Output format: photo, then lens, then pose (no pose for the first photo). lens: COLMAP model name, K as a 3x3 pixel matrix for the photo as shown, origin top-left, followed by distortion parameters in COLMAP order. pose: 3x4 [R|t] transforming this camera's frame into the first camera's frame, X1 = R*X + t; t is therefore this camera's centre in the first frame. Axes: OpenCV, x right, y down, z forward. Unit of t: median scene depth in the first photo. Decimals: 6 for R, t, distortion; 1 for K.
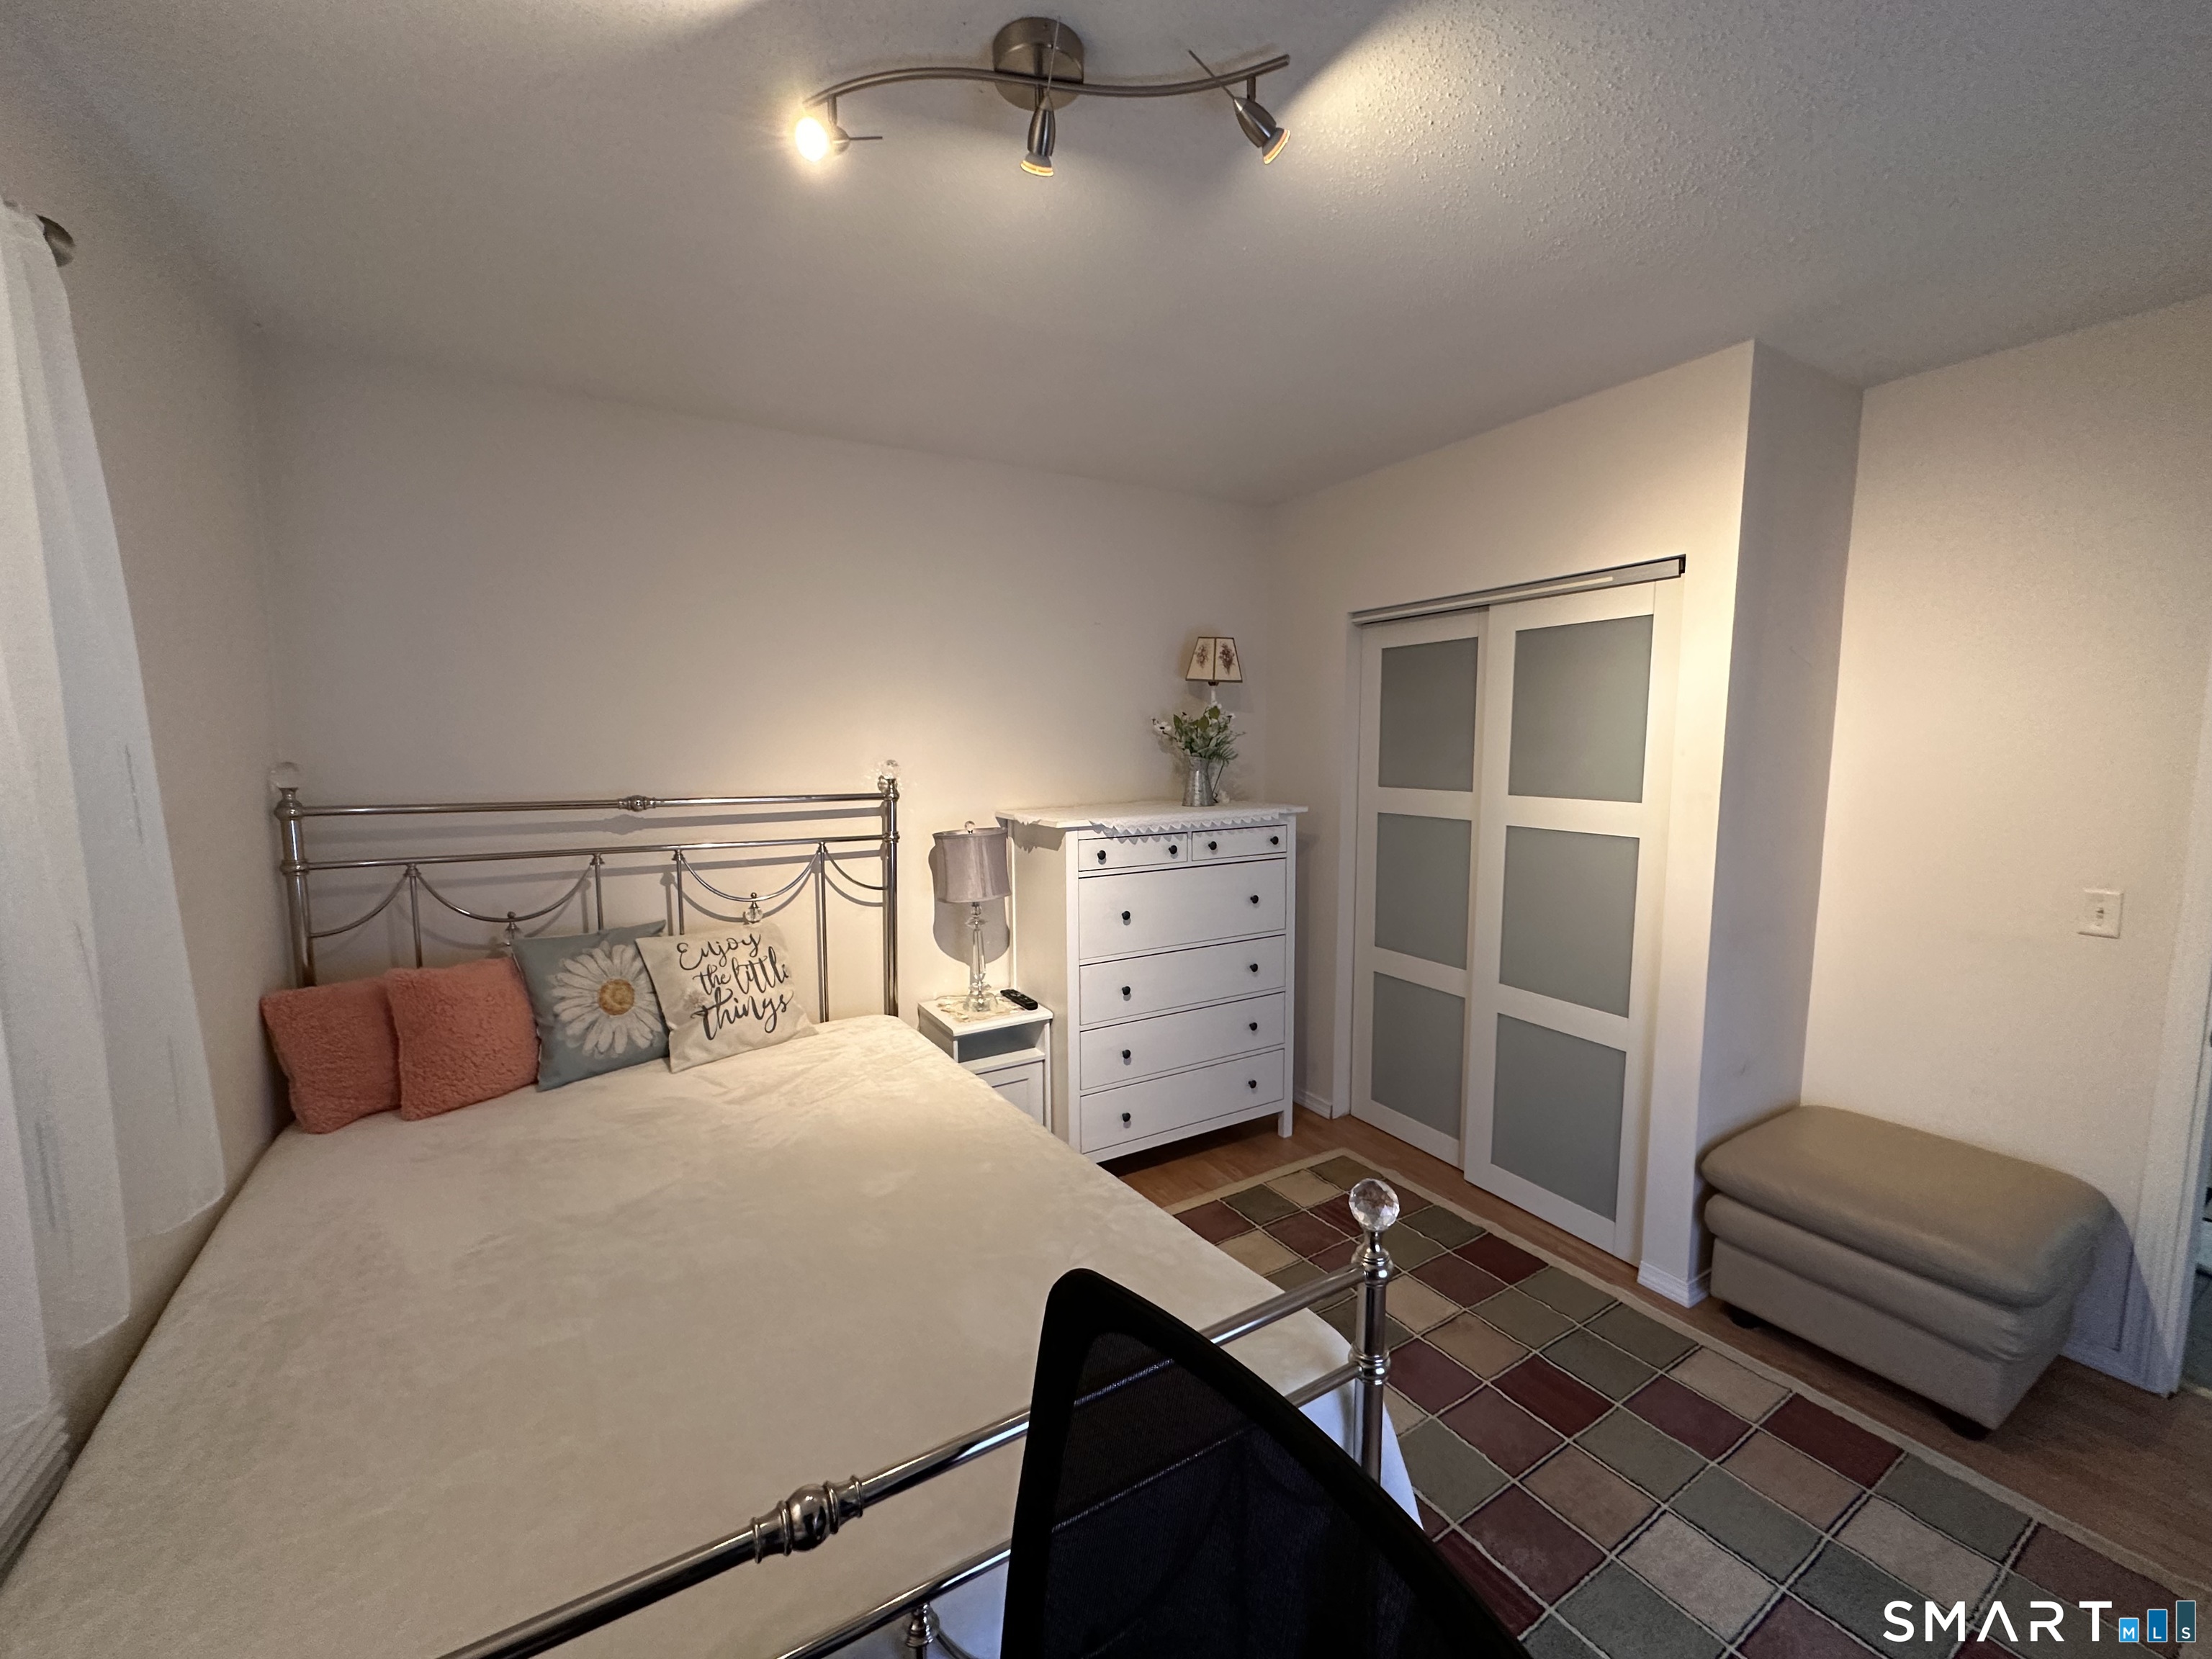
lens RADIAL K [[876.4, 0, 1105.6], [0, 876.4, 830.5], [0, 0, 1]] dist [-0.003845, 0.000244]
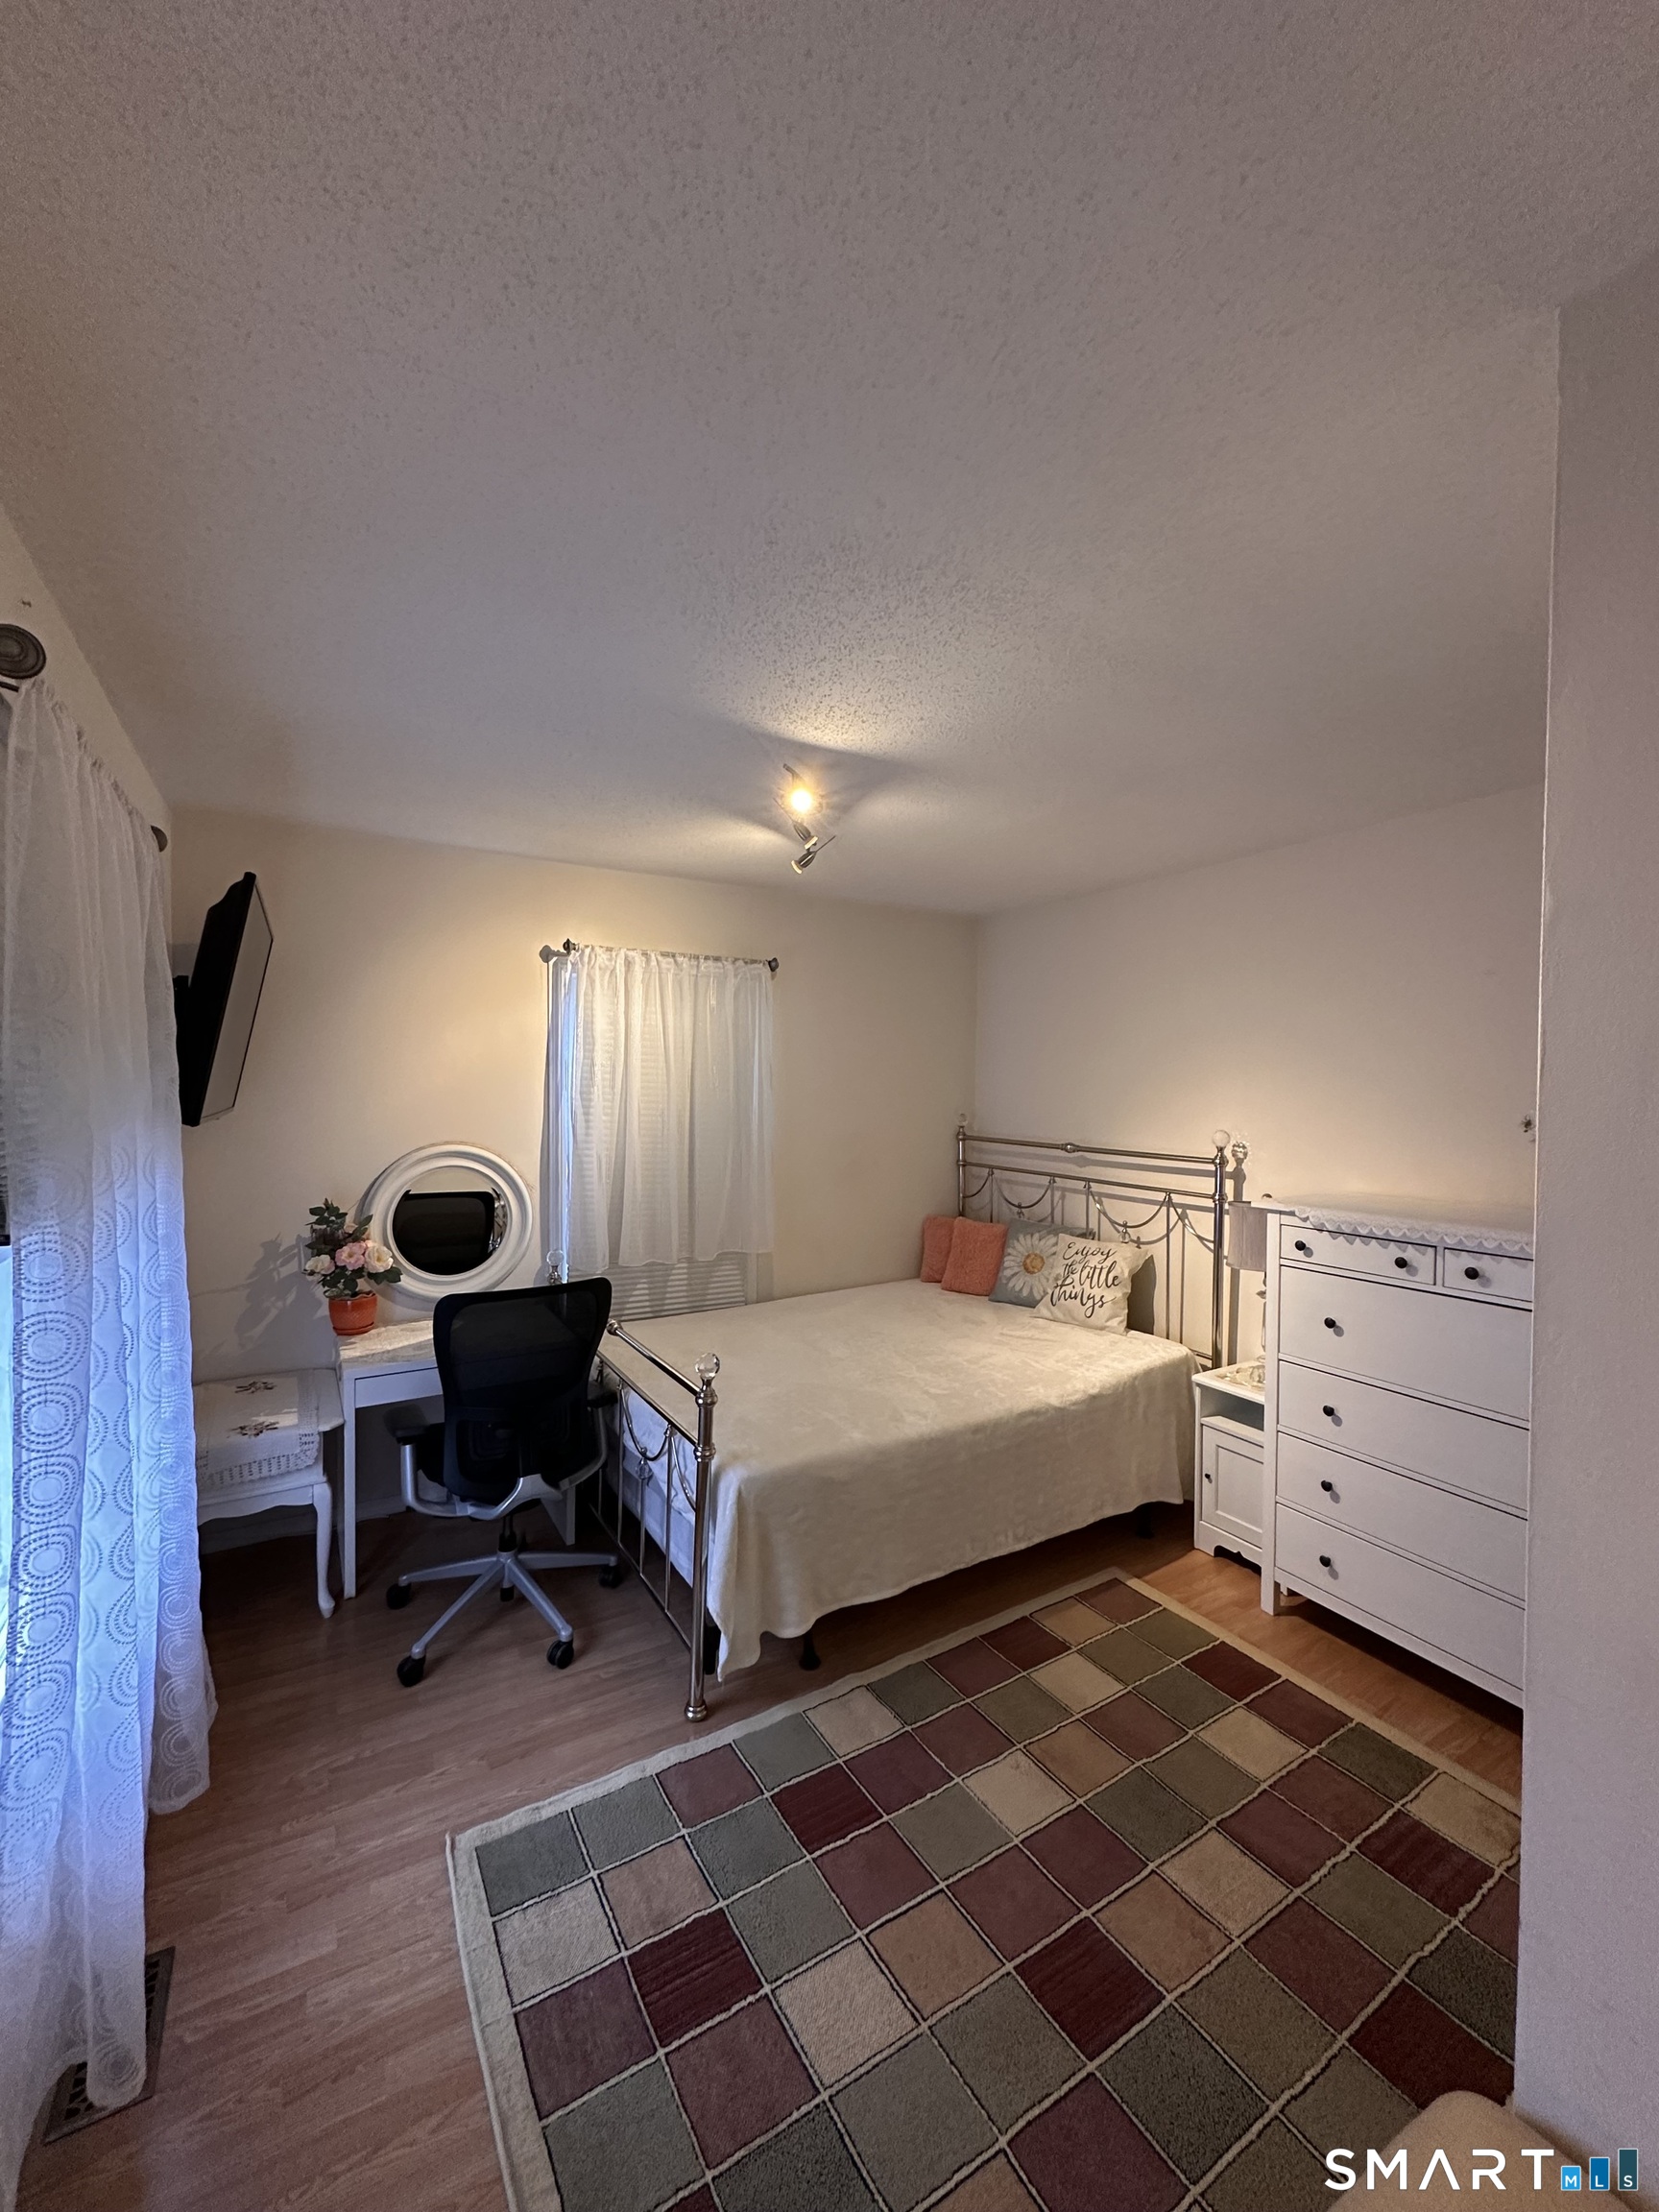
lens RADIAL K [[876.4, 0, 829.7], [0, 876.4, 1106.3], [0, 0, 1]] dist [-0.003845, 0.000244]
pose [[0.003695, 0.026241, -0.999649, 0.917725], [-0.110497, 0.993545, 0.025673, -0.087211], [0.993870, 0.110363, 0.006570, 0.496917]]
